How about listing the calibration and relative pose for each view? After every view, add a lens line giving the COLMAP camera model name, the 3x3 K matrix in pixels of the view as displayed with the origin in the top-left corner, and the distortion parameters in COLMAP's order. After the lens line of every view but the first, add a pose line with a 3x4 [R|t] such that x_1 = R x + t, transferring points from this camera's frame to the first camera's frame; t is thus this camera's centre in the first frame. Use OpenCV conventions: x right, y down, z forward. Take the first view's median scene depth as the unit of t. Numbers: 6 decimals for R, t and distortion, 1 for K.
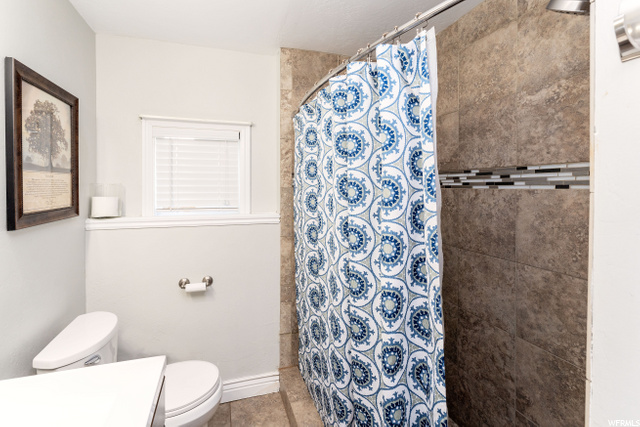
lens RADIAL K [[278.8, 0, 301.0], [0, 278.8, 187.1], [0, 0, 1]] dist [-0.010571, -0.000413]
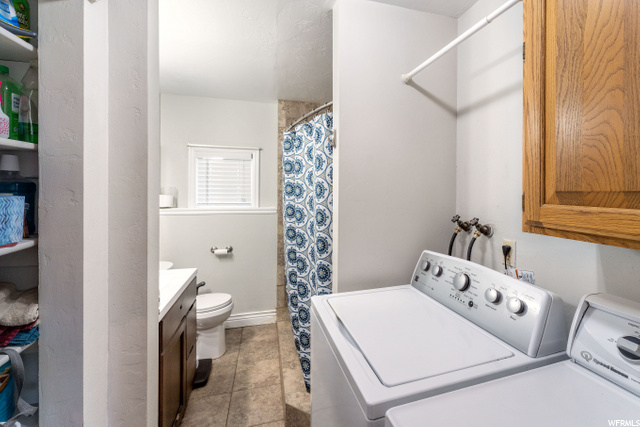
lens RADIAL K [[260.3, 0, 335.1], [0, 260.3, 191.4], [0, 0, 1]] dist [0.002132, -0.000827]
pose [[0.999916, 0.004456, -0.012183, 0.291757], [-0.004494, 0.999985, -0.003100, 0.012888], [0.012169, 0.003154, 0.999921, -0.489770]]
